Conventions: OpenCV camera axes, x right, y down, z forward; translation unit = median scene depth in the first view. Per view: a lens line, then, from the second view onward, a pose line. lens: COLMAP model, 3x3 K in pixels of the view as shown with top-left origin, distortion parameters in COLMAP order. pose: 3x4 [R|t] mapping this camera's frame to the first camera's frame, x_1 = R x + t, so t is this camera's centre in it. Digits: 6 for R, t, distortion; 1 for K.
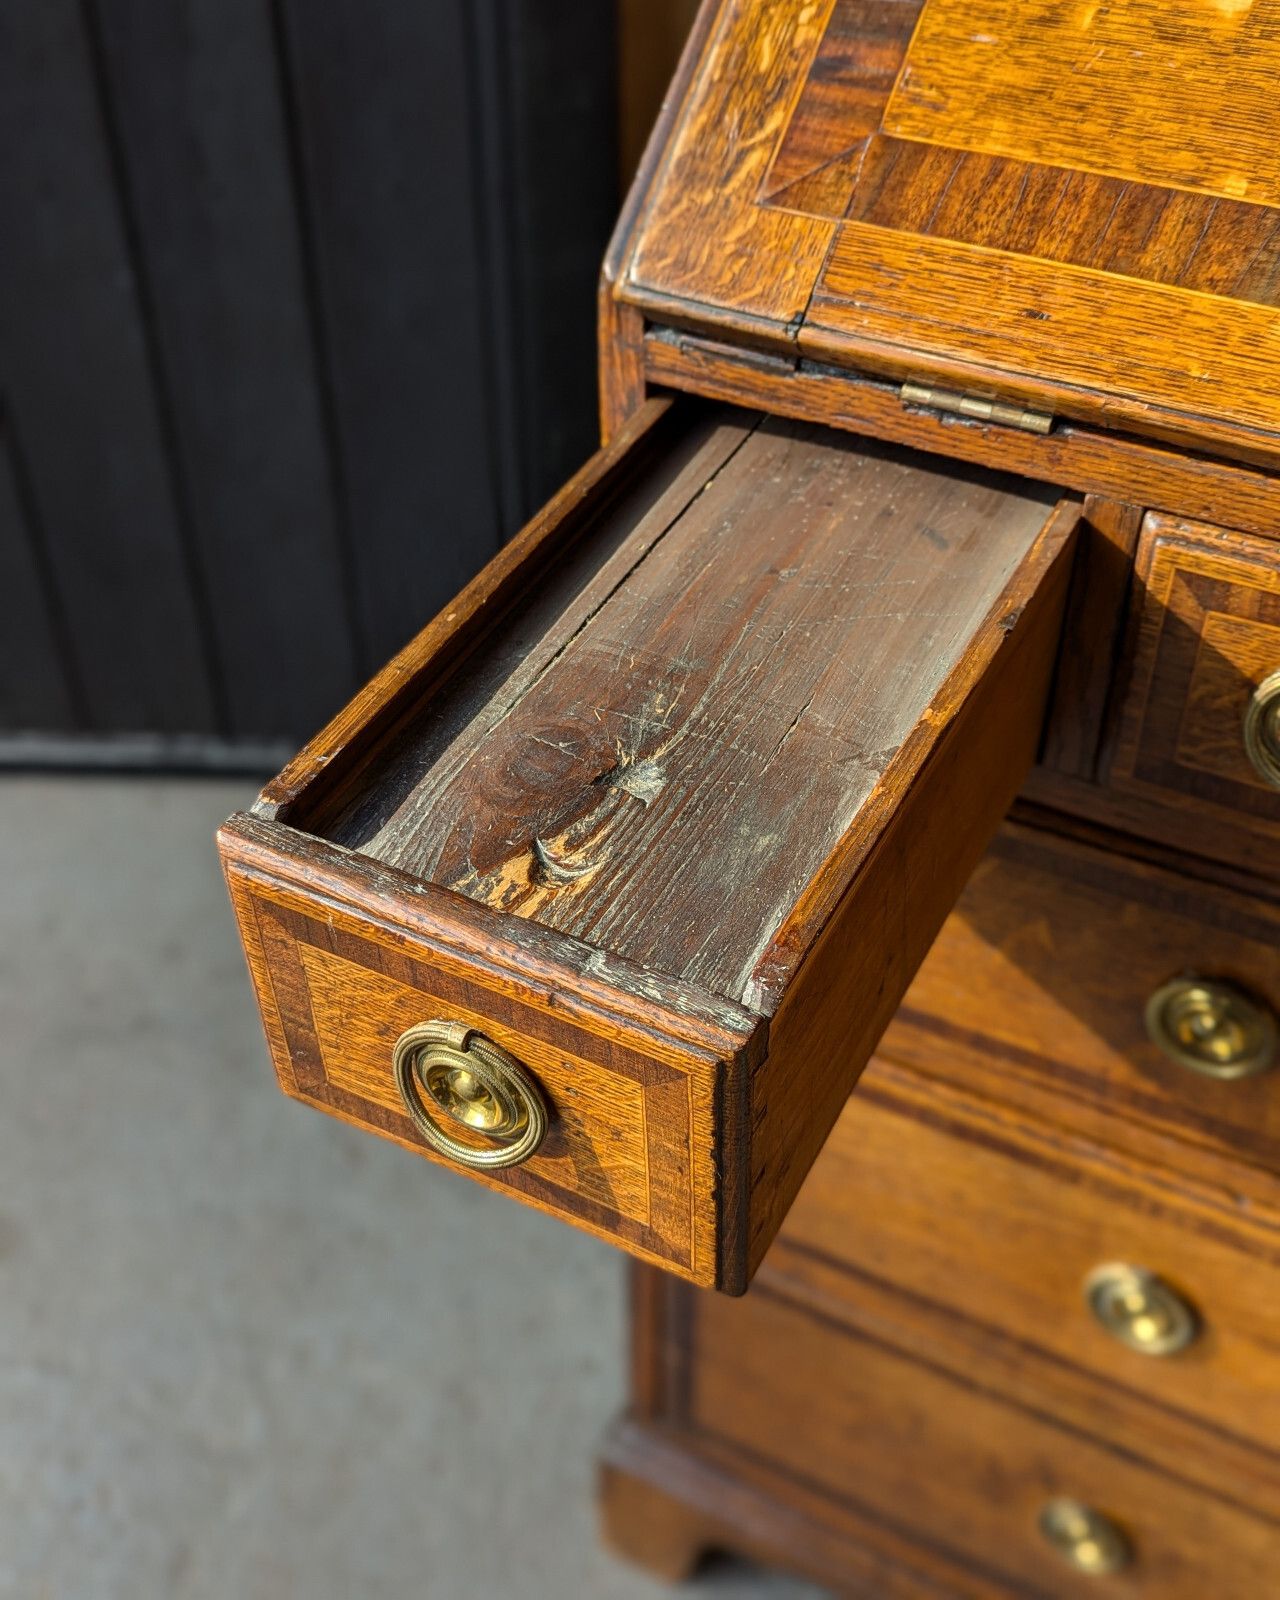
lens RADIAL K [[1865.0, 0, 641.8], [0, 1865.0, 752.0], [0, 0, 1]] dist [0.024521, -0.032716]
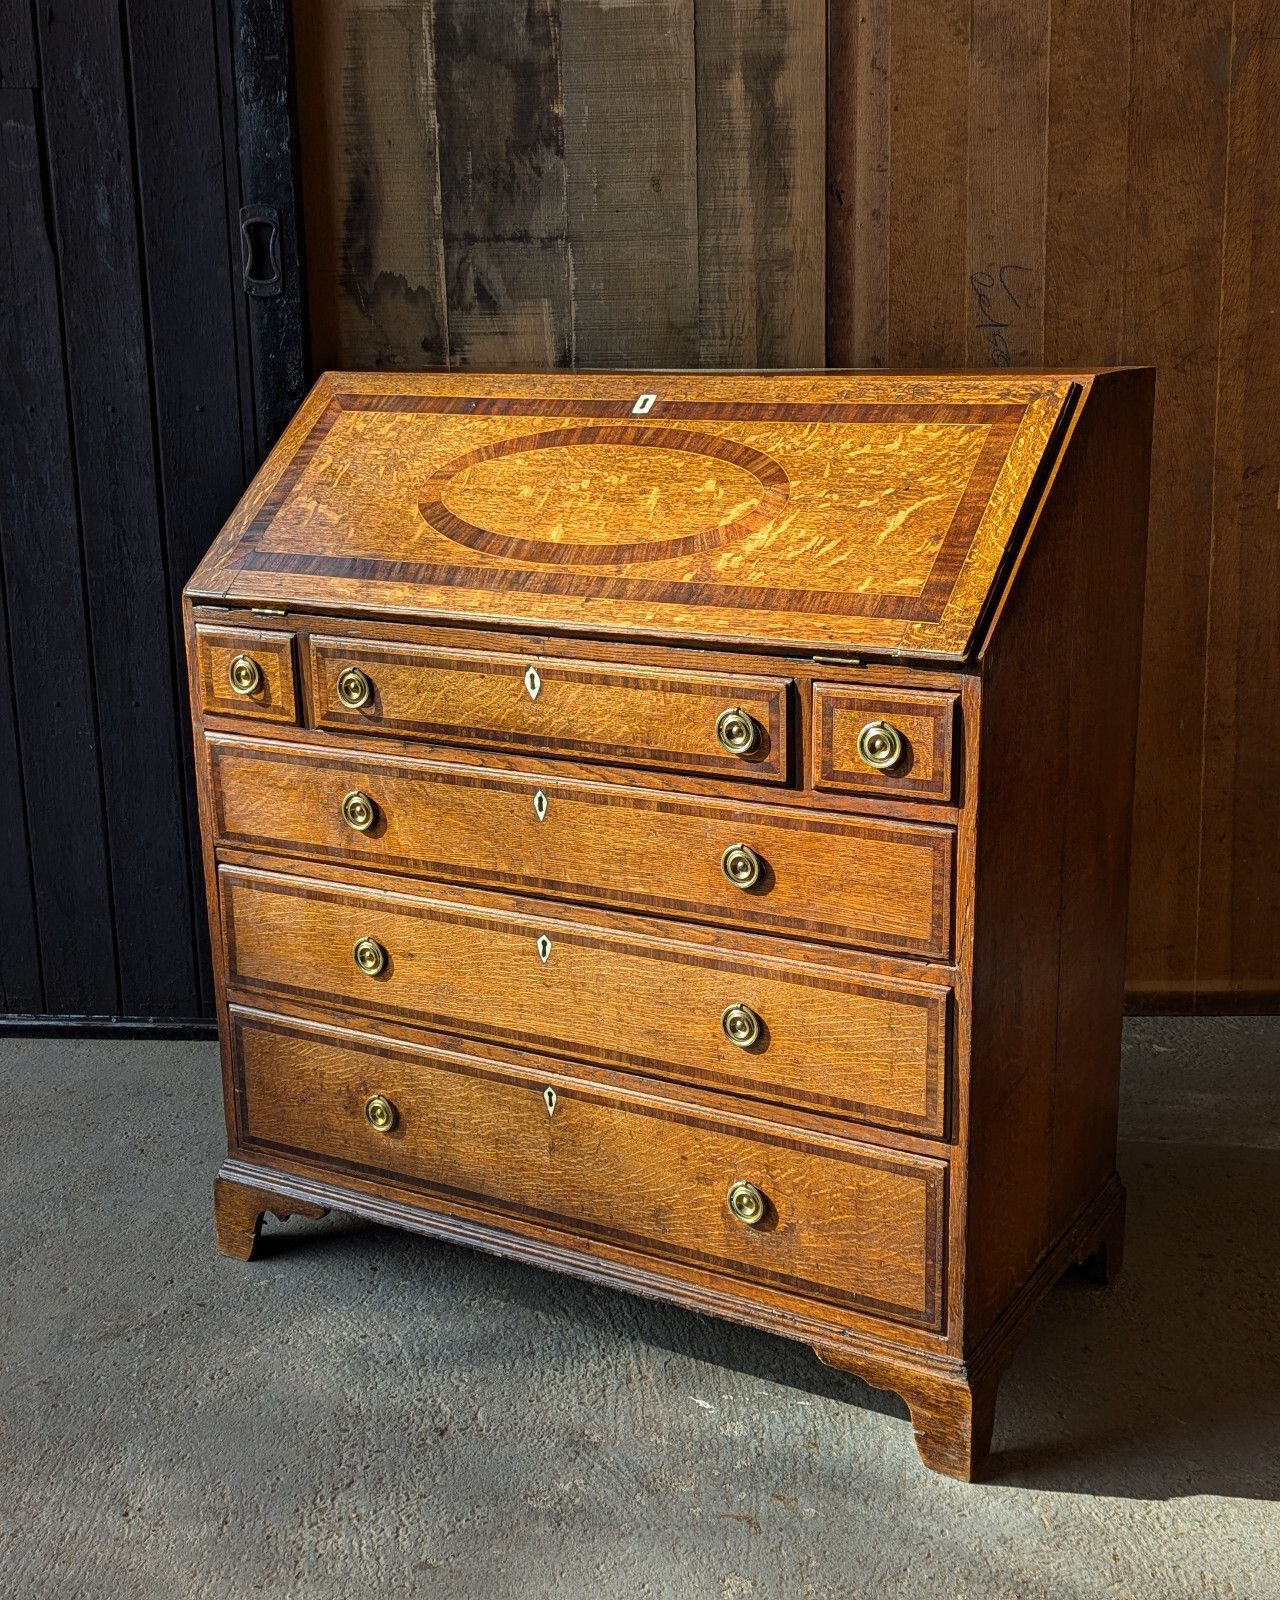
lens RADIAL K [[1920.2, 0, 679.4], [0, 1920.2, 821.6], [0, 0, 1]] dist [0.121727, -0.280278]
pose [[0.999585, 0.004756, -0.028421, 1.107525], [-0.016255, 0.907462, -0.419820, 1.796763], [0.023794, 0.420108, 0.907162, -2.294434]]
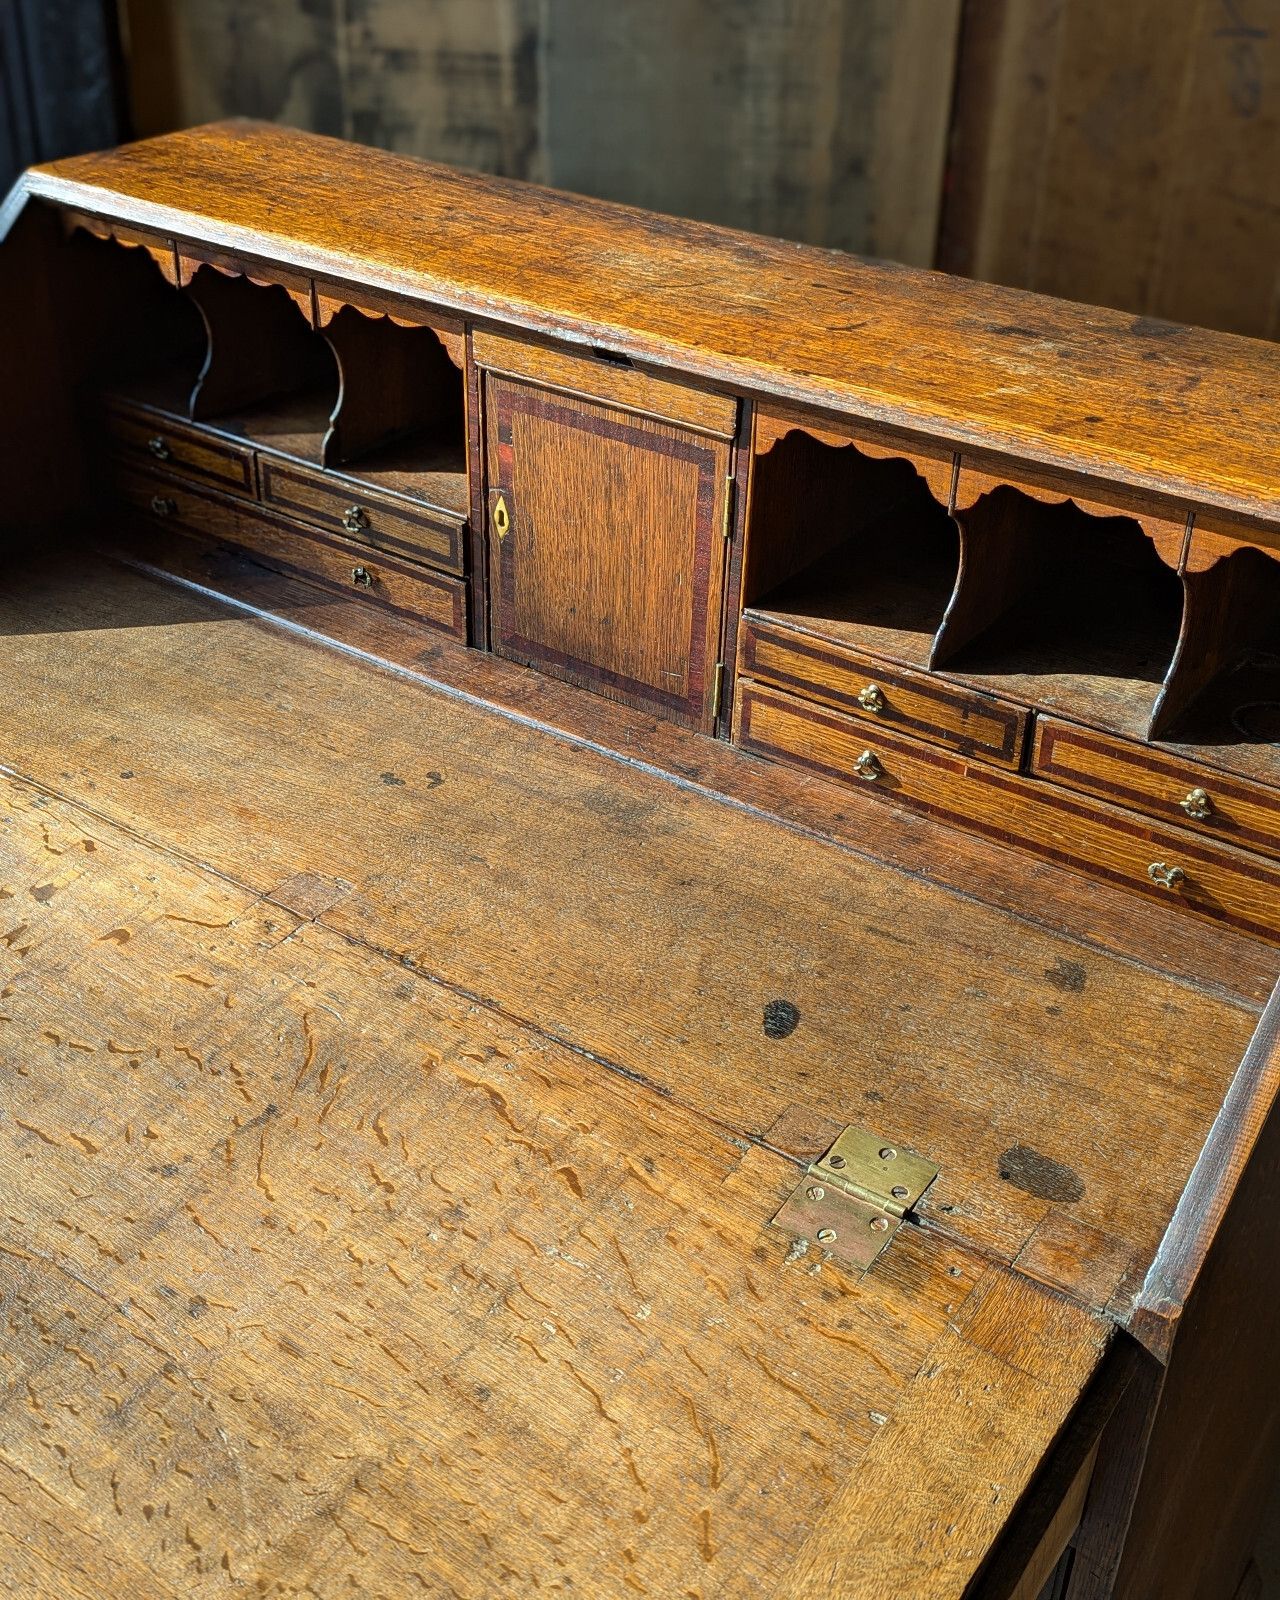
lens RADIAL K [[1841.4, 0, 662.6], [0, 1841.4, 751.2], [0, 0, 1]] dist [0.110803, -0.187859]
pose [[0.992836, 0.094435, -0.073206, 1.202305], [-0.104484, 0.983380, -0.148480, 0.084180], [0.057968, 0.155066, 0.986202, -0.960336]]
